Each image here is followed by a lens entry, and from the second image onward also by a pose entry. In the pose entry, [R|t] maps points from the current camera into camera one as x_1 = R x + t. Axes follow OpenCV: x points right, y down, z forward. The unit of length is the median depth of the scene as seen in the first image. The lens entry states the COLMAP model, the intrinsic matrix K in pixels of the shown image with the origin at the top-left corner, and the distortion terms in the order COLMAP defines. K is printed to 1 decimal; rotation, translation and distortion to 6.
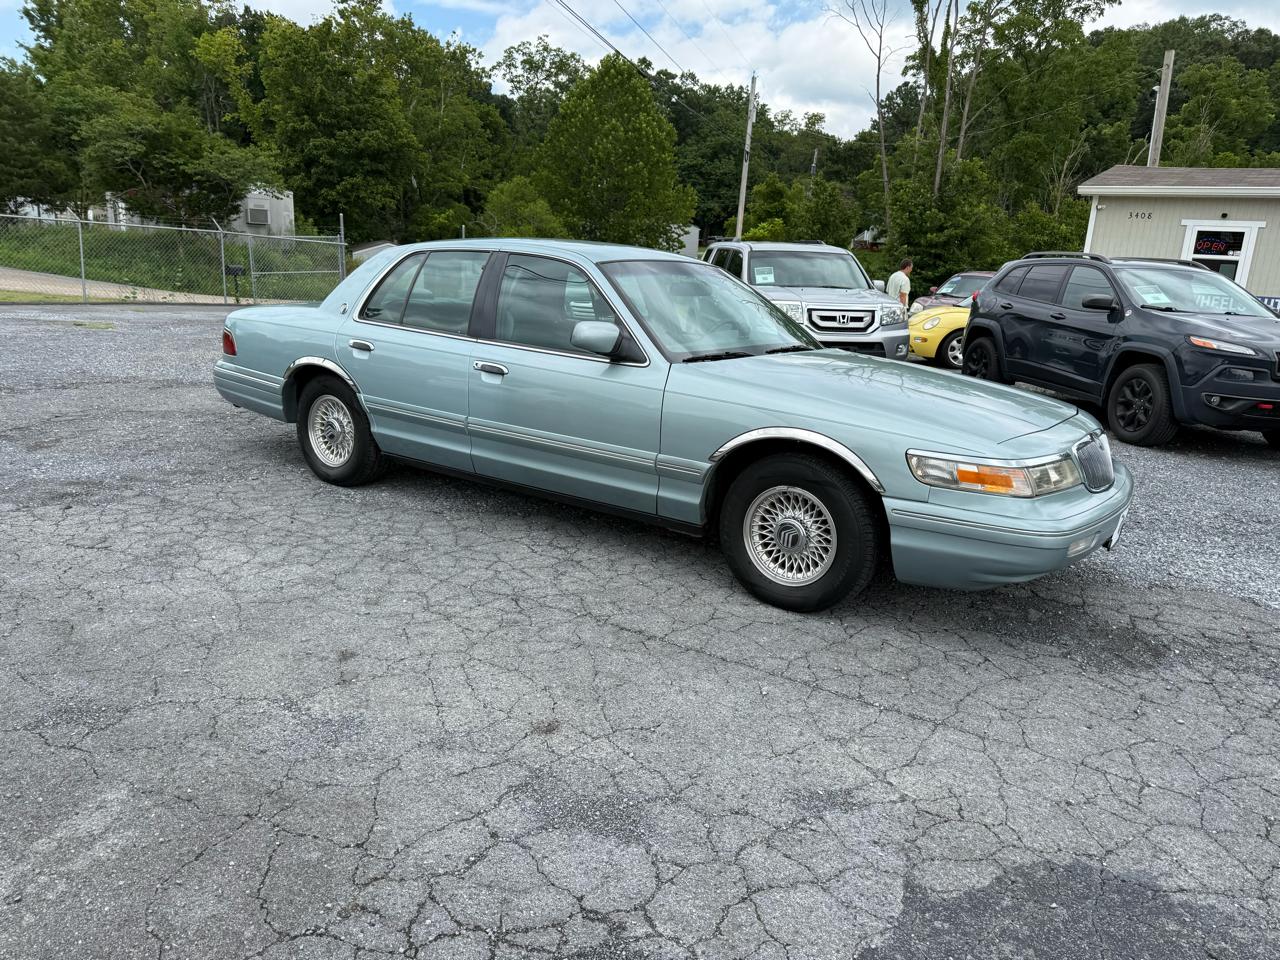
lens RADIAL K [[895.6, 0, 648.0], [0, 895.6, 489.0], [0, 0, 1]] dist [0.057338, -0.069911]
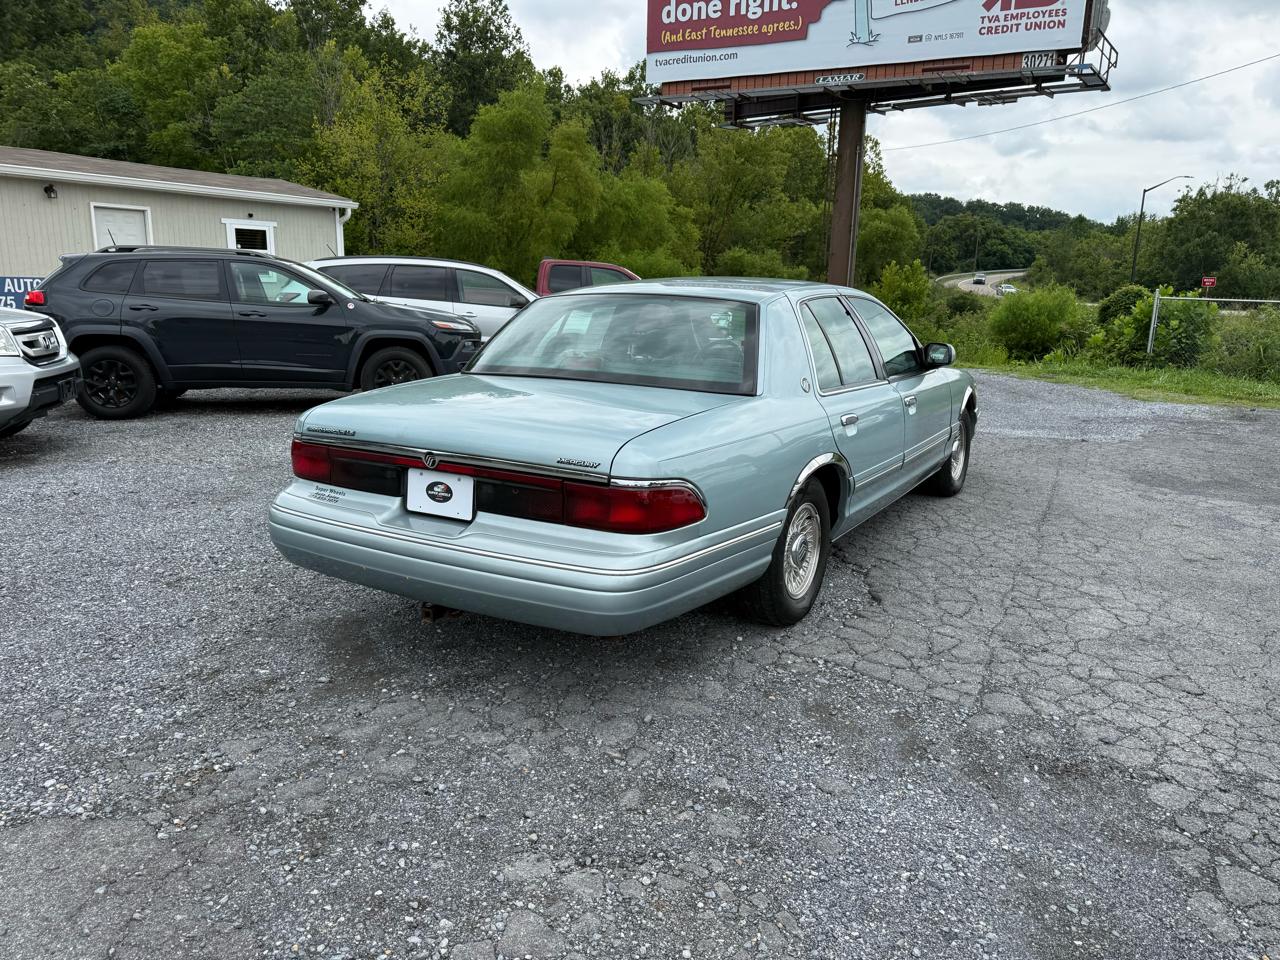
lens RADIAL K [[895.6, 0, 647.9], [0, 895.6, 488.8], [0, 0, 1]] dist [0.057338, -0.069911]
pose [[-0.061920, -0.273156, 0.959975, -0.820070], [0.222582, 0.933819, 0.280070, -0.273682], [-0.972946, 0.231015, 0.002978, 0.879800]]
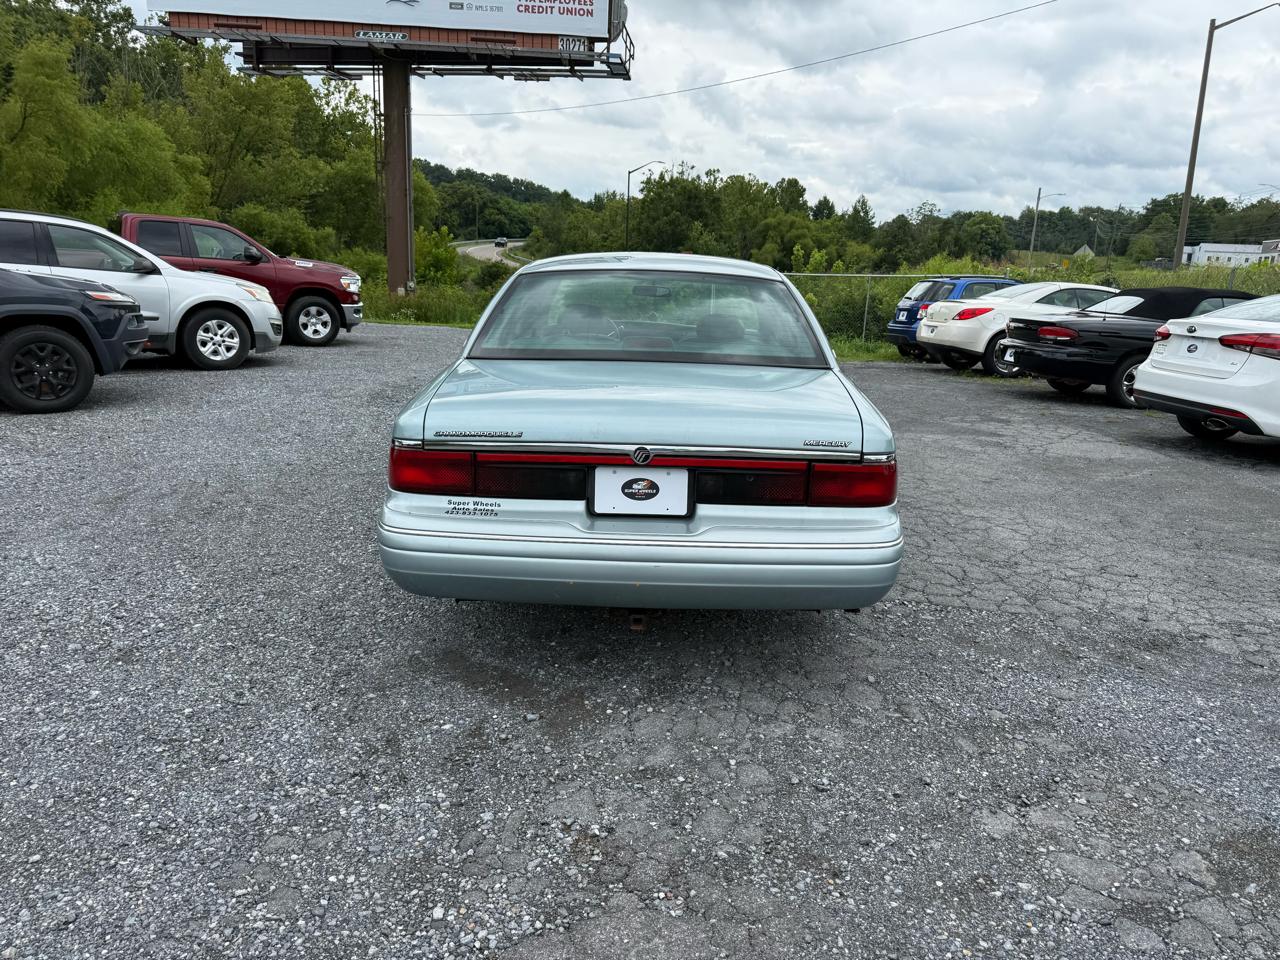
lens RADIAL K [[895.6, 0, 649.5], [0, 895.6, 482.5], [0, 0, 1]] dist [0.057338, -0.069911]
pose [[-0.555019, -0.266298, 0.788060, -0.702894], [0.139243, 0.904263, 0.403632, -0.344424], [-0.820101, 0.333756, -0.464803, 1.194352]]
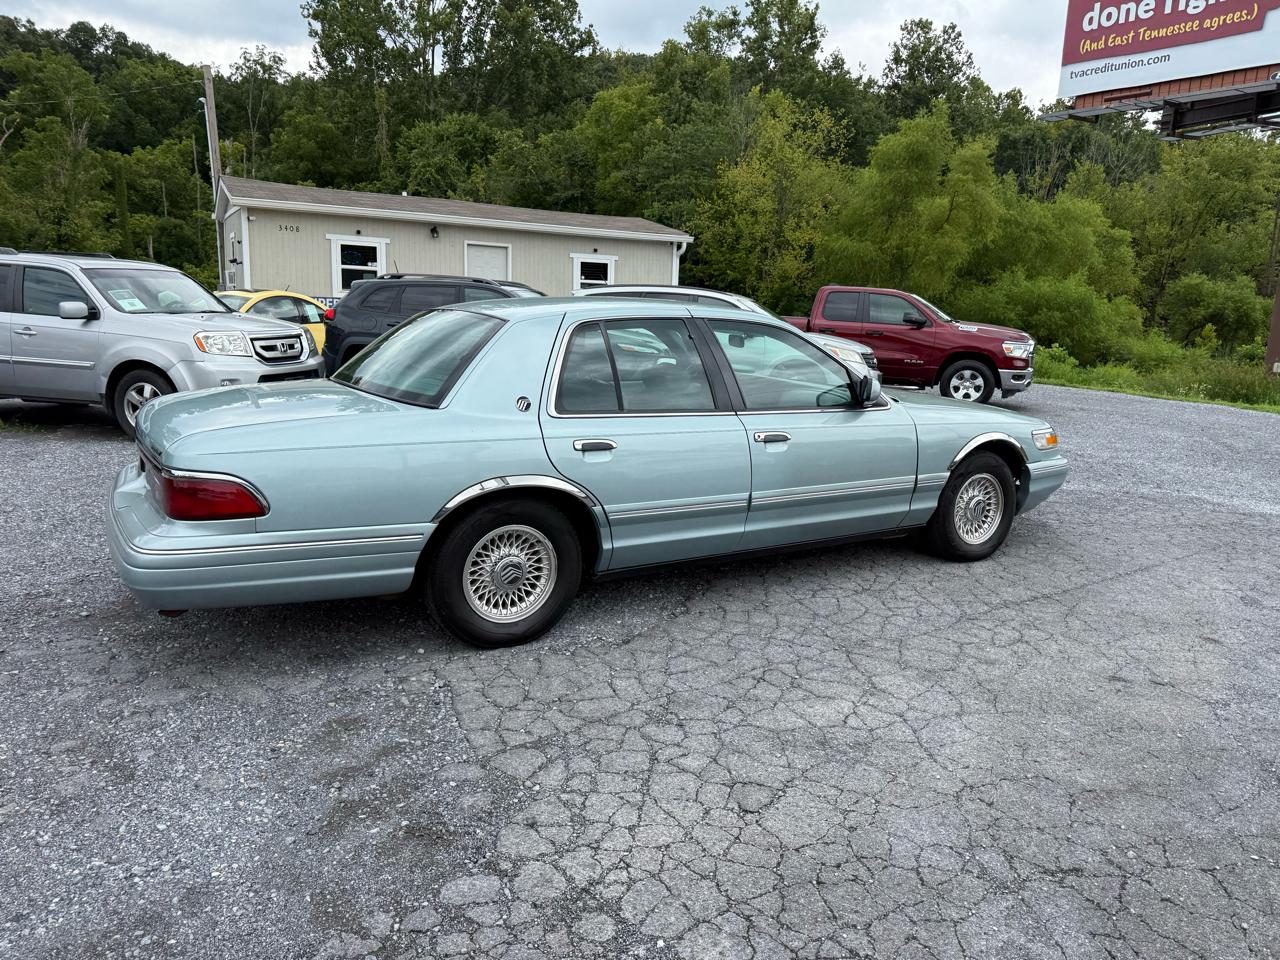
lens RADIAL K [[895.6, 0, 648.5], [0, 895.6, 481.4], [0, 0, 1]] dist [0.057338, -0.069911]
pose [[0.404354, -0.216901, 0.888511, -0.730828], [0.213868, 0.966962, 0.138722, -0.166580], [-0.889246, 0.133931, 0.437383, 0.462106]]
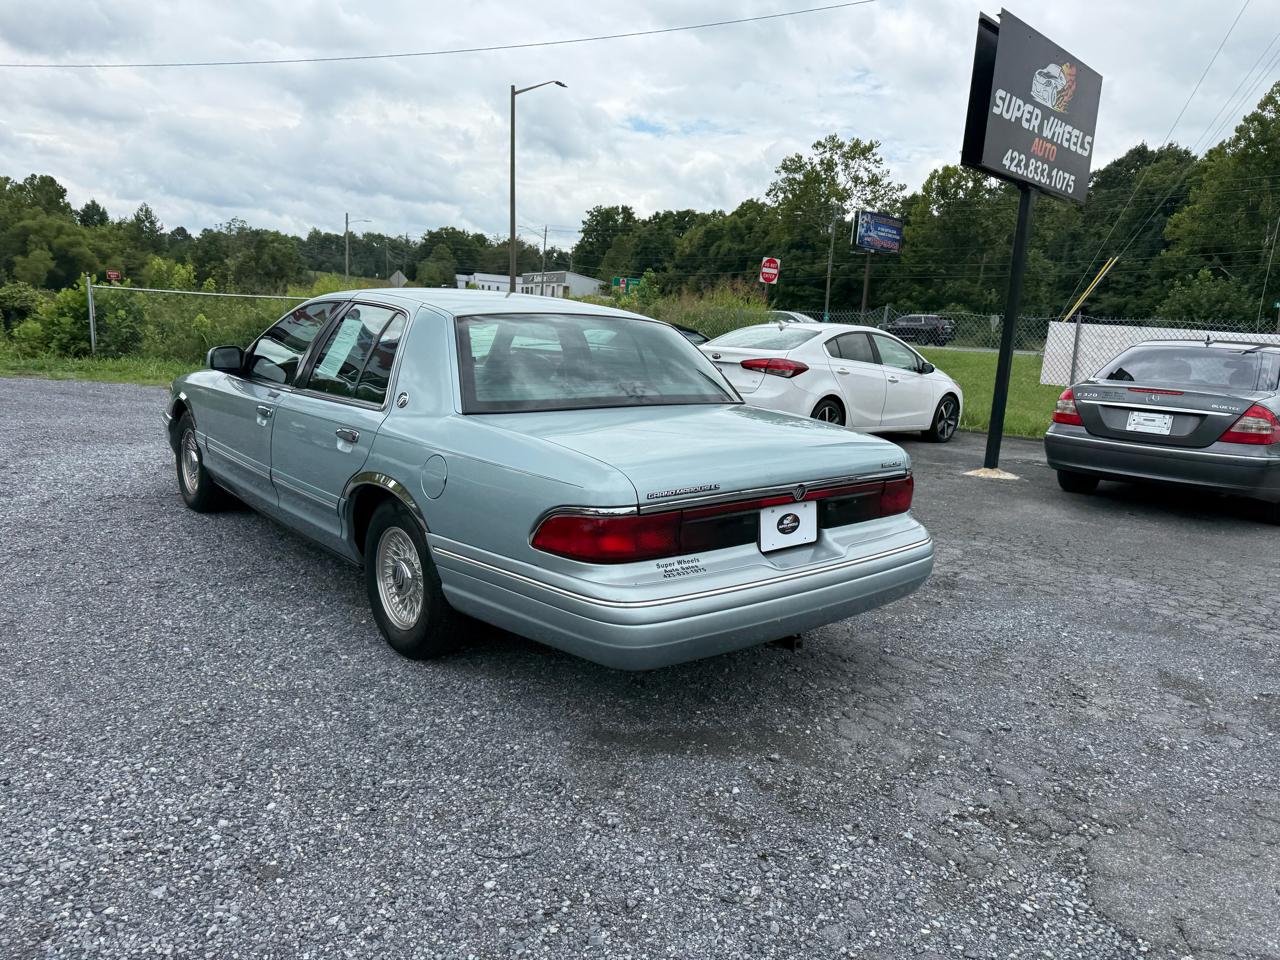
lens RADIAL K [[895.6, 0, 647.3], [0, 895.6, 489.3], [0, 0, 1]] dist [0.057338, -0.069911]
pose [[-0.962732, -0.152784, 0.223169, -0.380397], [-0.044479, 0.903360, 0.426570, -0.382757], [-0.266775, 0.400746, -0.876489, 1.431246]]
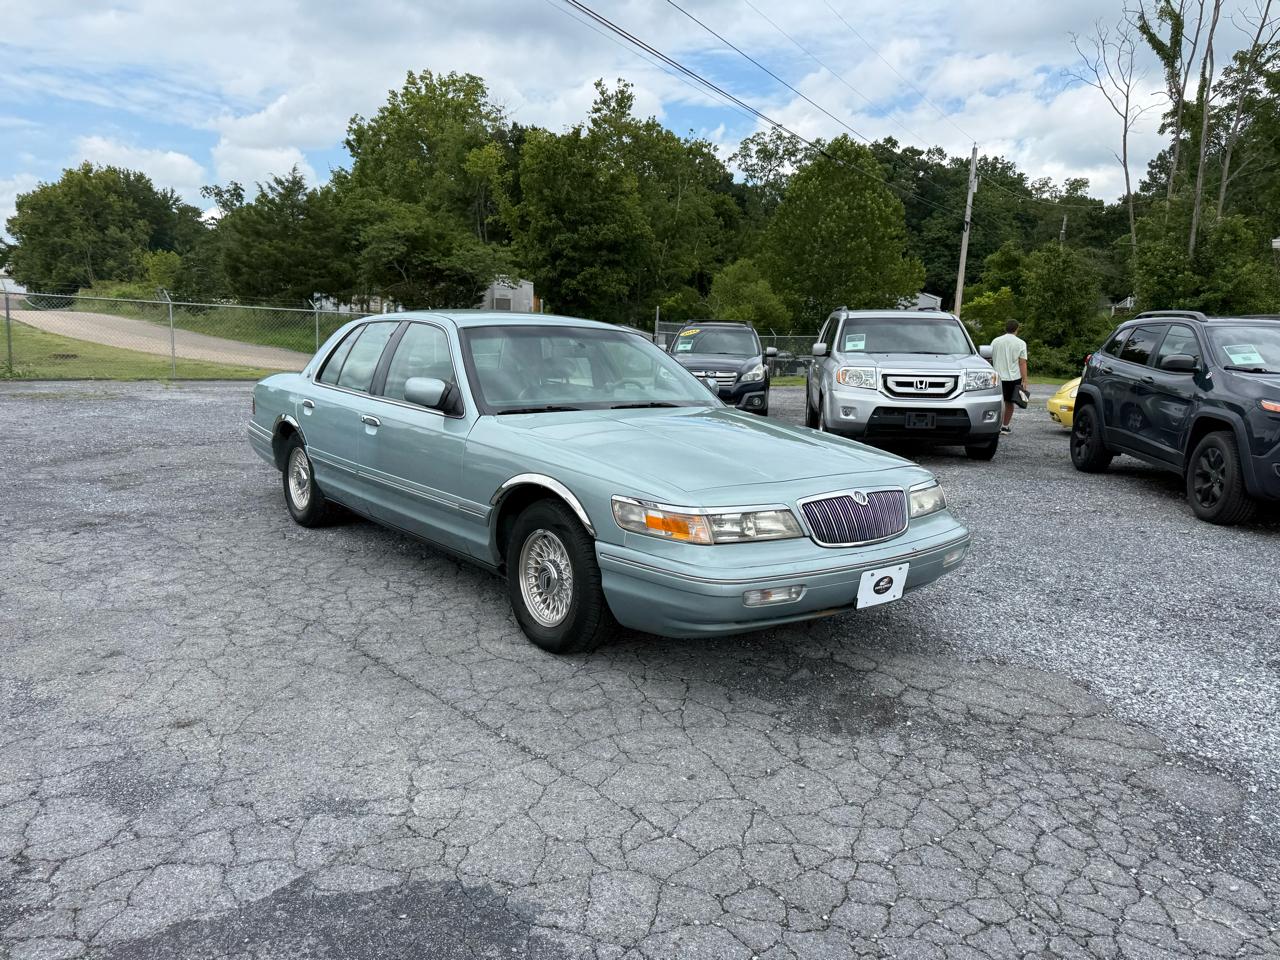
lens RADIAL K [[895.6, 0, 649.5], [0, 895.6, 481.2], [0, 0, 1]] dist [0.057338, -0.069911]
pose [[0.963659, 0.021531, -0.266266, 0.305549], [-0.045562, 0.995389, -0.084404, 0.012640], [0.263221, 0.093468, 0.960197, 0.011724]]
